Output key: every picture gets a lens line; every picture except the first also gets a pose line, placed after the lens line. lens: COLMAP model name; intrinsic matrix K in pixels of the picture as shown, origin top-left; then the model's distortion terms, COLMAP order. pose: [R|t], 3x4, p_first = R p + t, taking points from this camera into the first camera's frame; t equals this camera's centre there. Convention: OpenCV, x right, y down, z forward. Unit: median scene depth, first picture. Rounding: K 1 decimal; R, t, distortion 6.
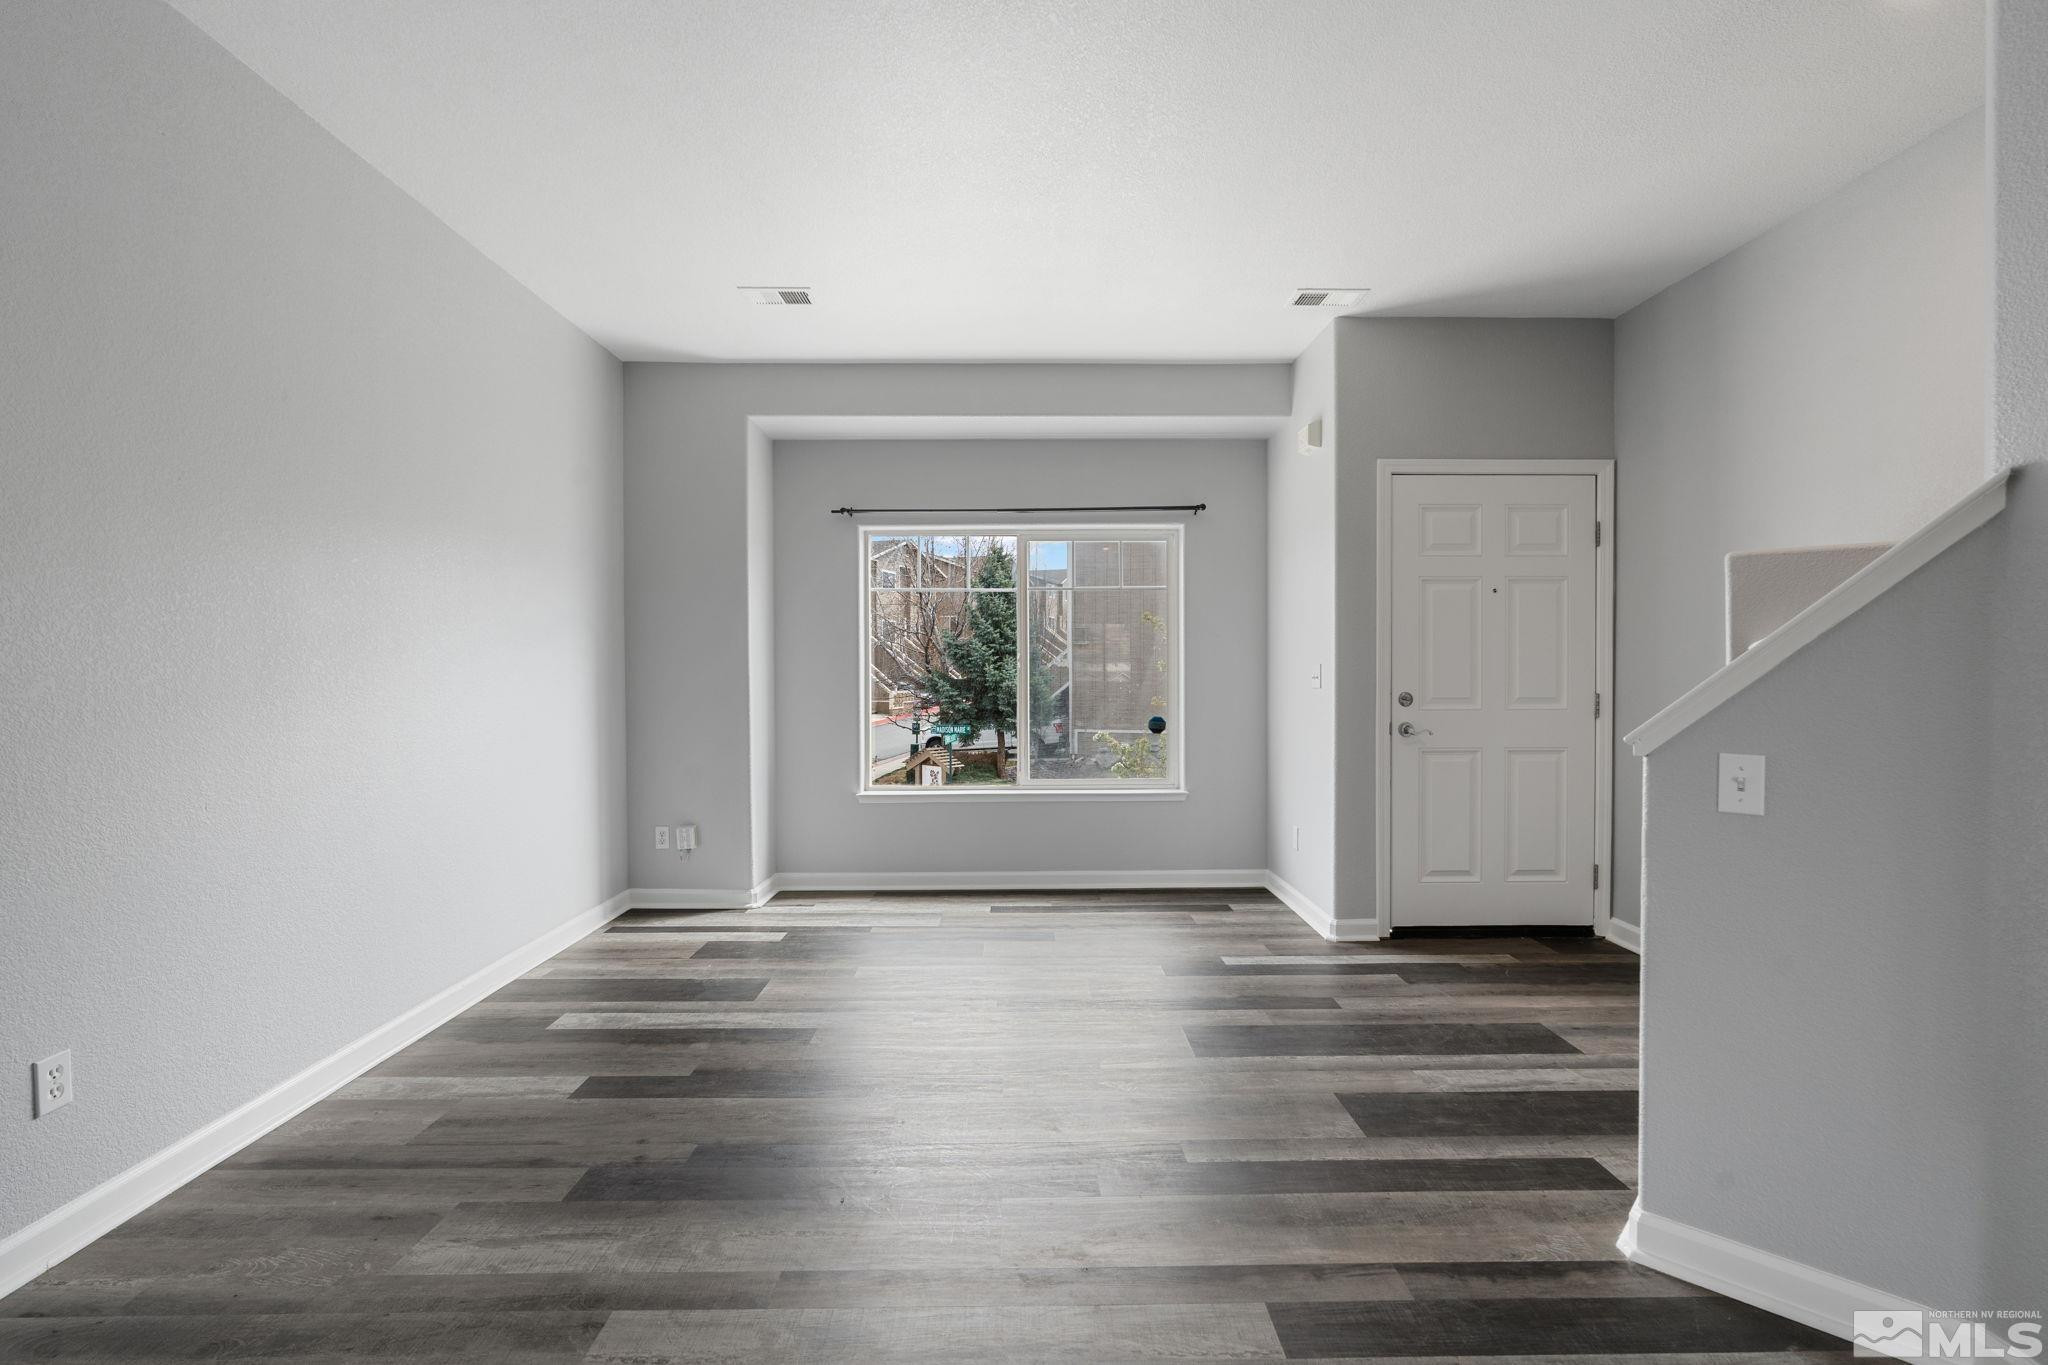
lens RADIAL K [[937.0, 0, 1027.0], [0, 937.0, 674.9], [0, 0, 1]] dist [-0.000635, 0.000970]
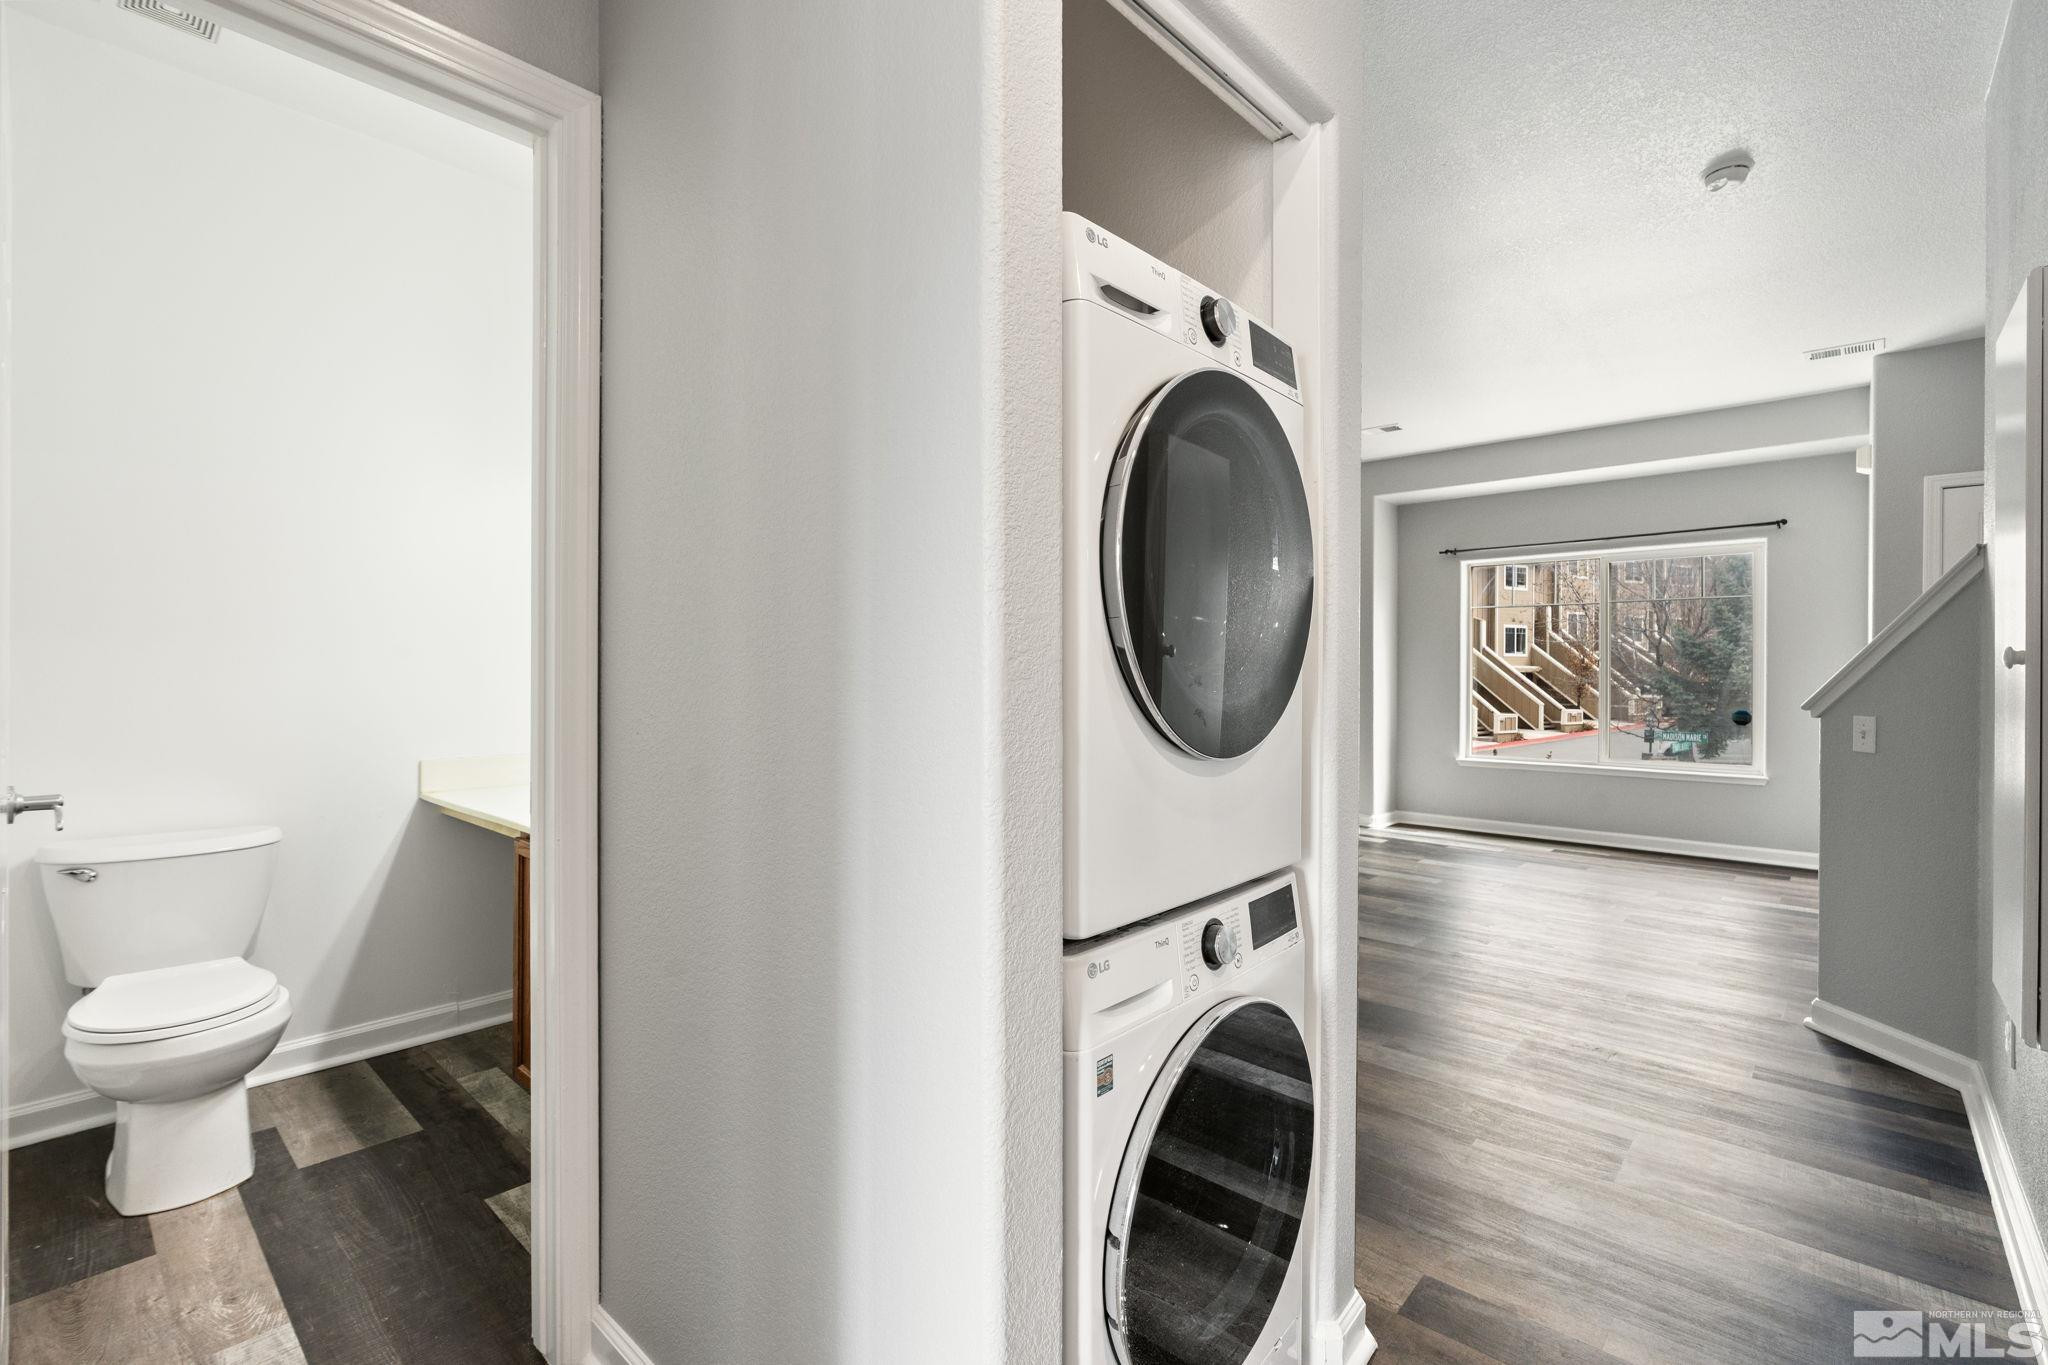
lens RADIAL K [[923.8, 0, 1034.1], [0, 923.8, 678.6], [0, 0, 1]] dist [-0.003593, 0.001096]
pose [[0.738820, 0.011280, -0.673808, 0.342063], [-0.009022, 0.999936, 0.006847, 0.009234], [0.673842, 0.001021, 0.738875, -0.519742]]
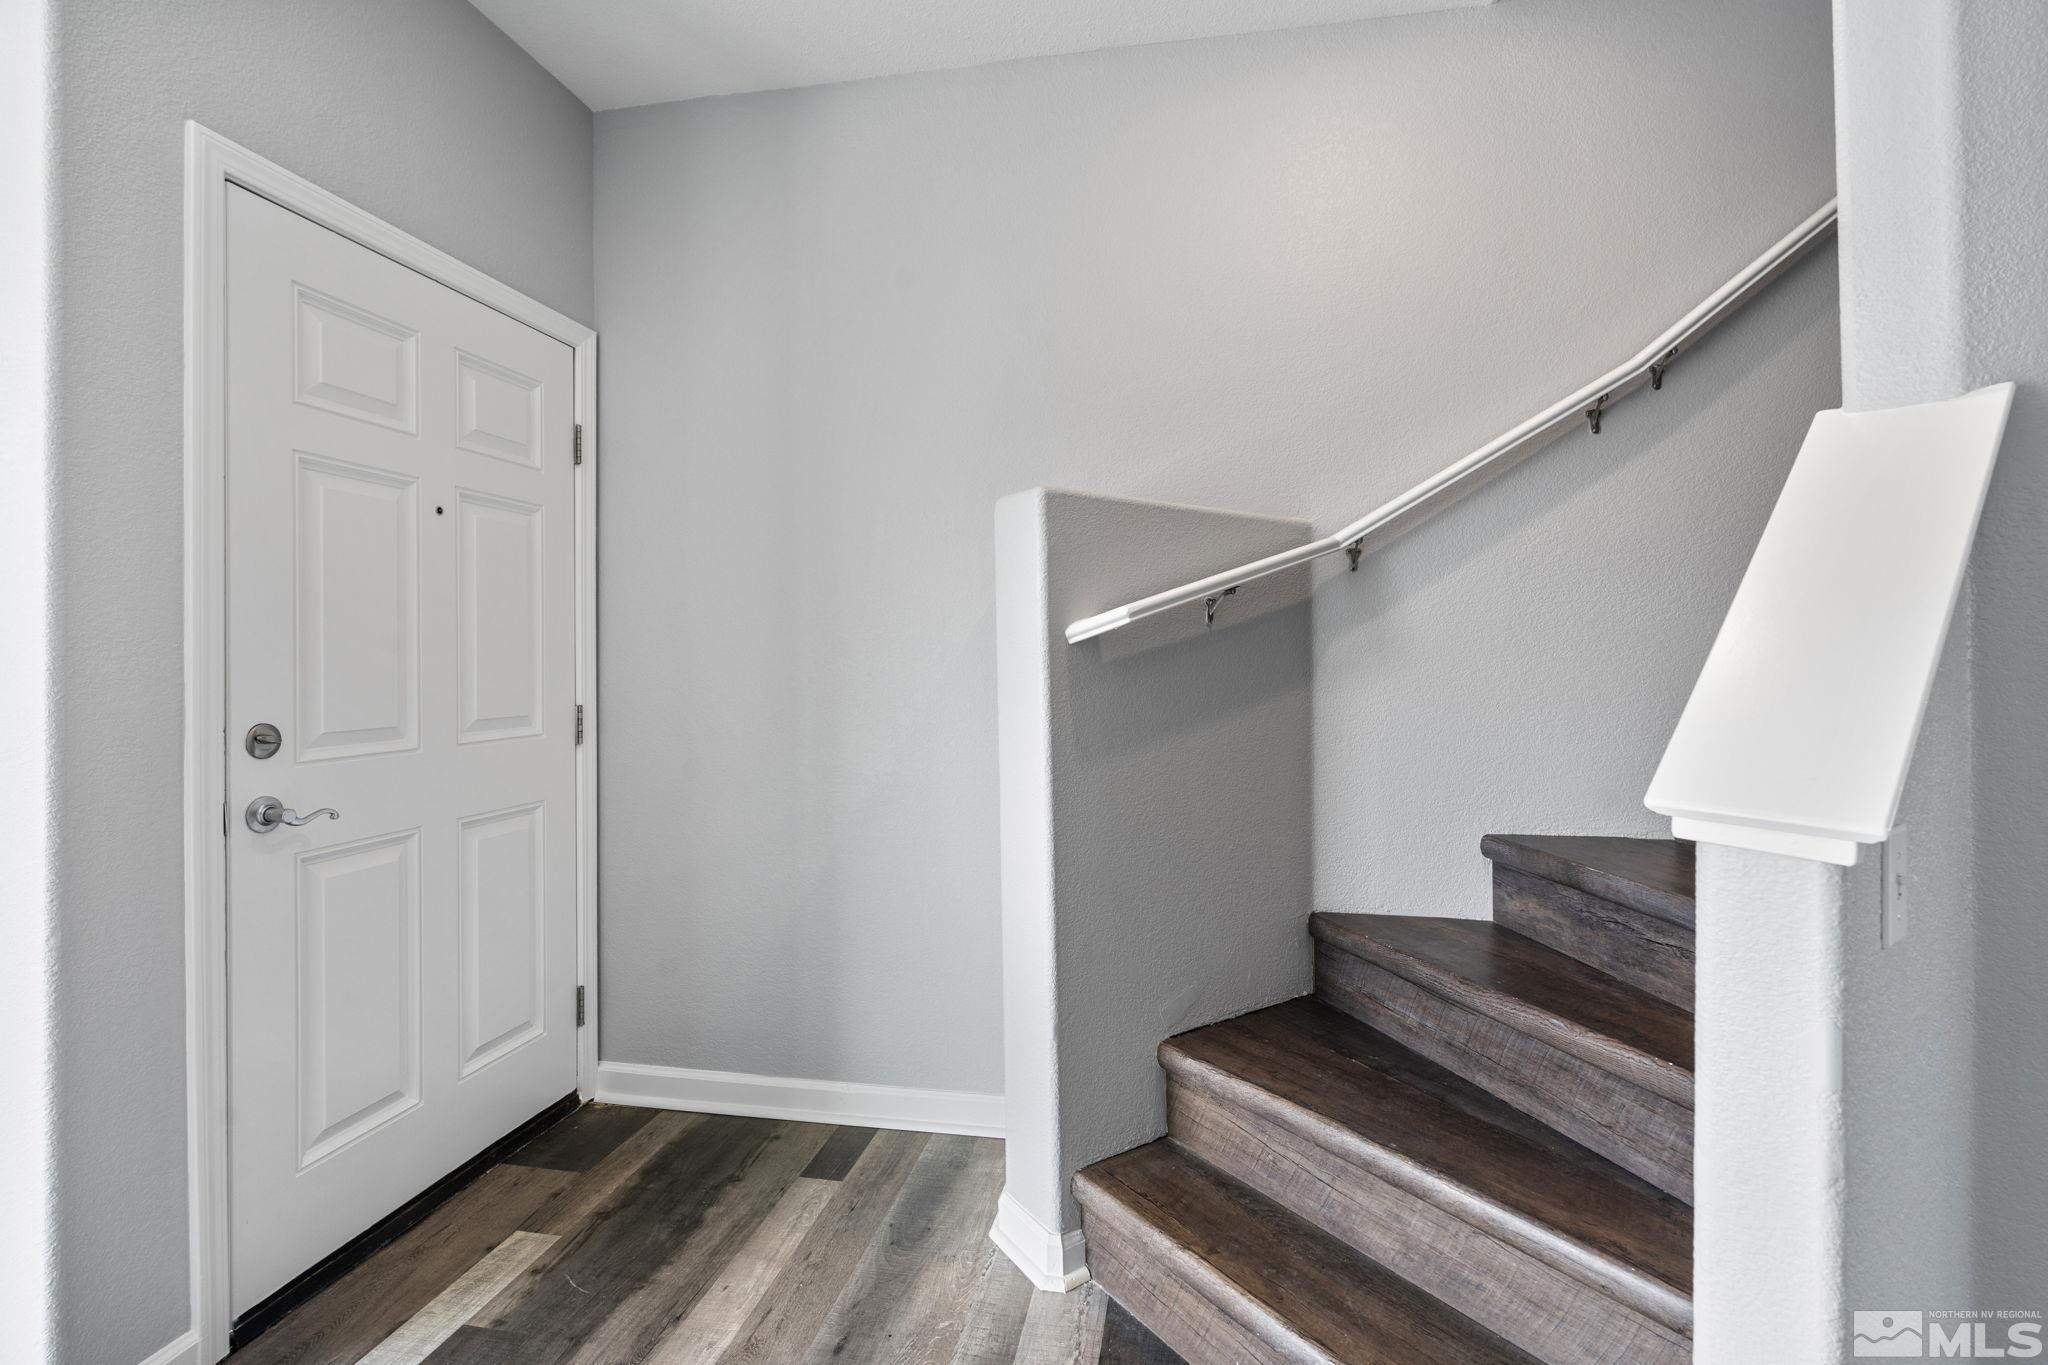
lens RADIAL K [[935.1, 0, 1032.2], [0, 935.1, 658.3], [0, 0, 1]] dist [0.000537, 0.000549]
pose [[0.198049, 0.001571, 0.980191, 0.070778], [0.009709, 0.999947, -0.003564, -0.005652], [-0.980144, 0.010223, 0.198023, 0.599060]]
